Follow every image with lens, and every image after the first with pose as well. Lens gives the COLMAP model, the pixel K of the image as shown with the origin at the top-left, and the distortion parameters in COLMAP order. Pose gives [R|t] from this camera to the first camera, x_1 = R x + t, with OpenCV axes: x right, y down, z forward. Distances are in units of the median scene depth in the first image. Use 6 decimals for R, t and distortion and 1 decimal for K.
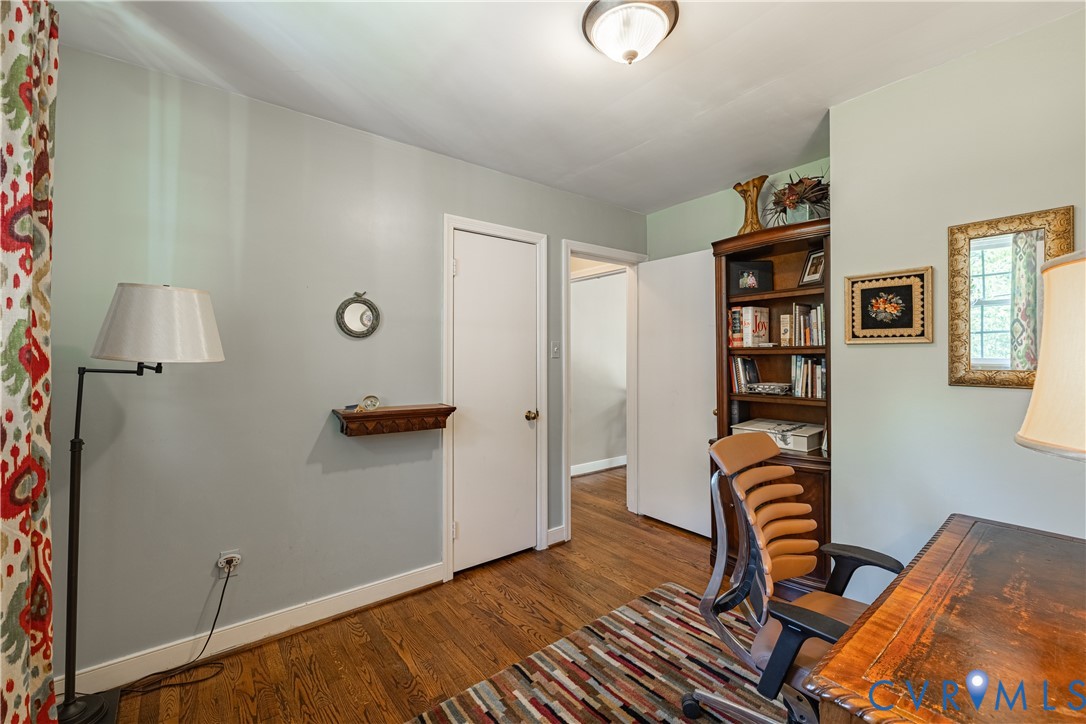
lens RADIAL K [[451.8, 0, 545.7], [0, 451.8, 357.8], [0, 0, 1]] dist [-0.001295, 0.000850]
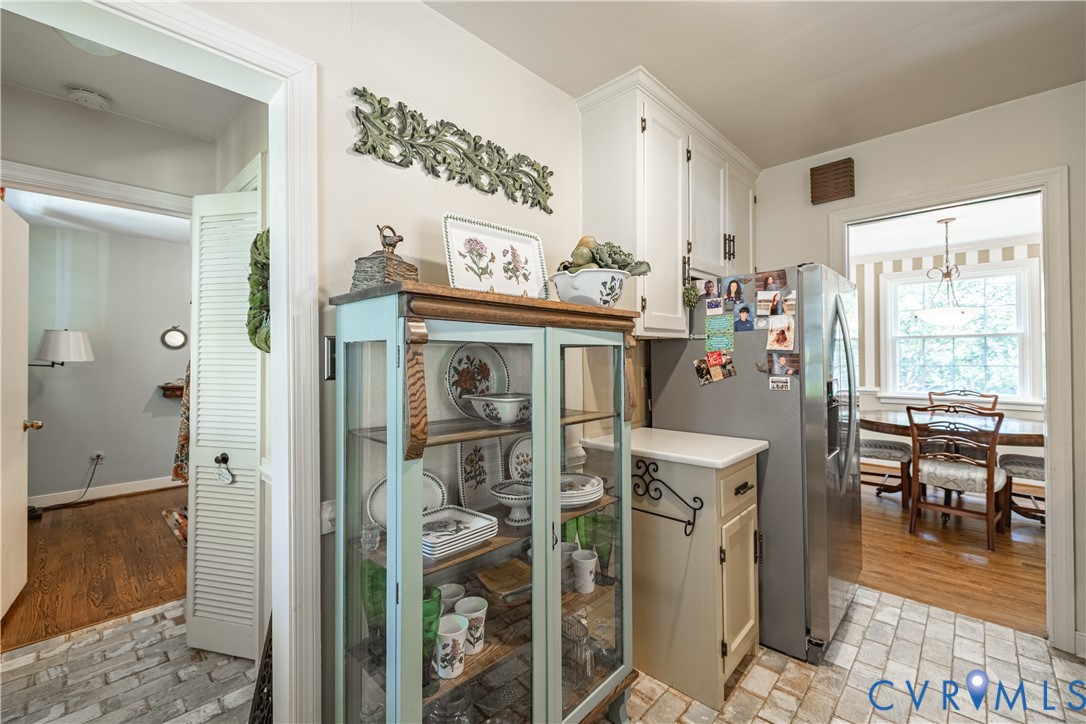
lens RADIAL K [[451.8, 0, 544.7], [0, 451.8, 355.4], [0, 0, 1]] dist [-0.001295, 0.000850]
pose [[0.990207, -0.005521, 0.139498, 0.963872], [0.006637, 0.999950, -0.007537, 0.009979], [-0.139450, 0.008389, 0.990194, -1.242865]]
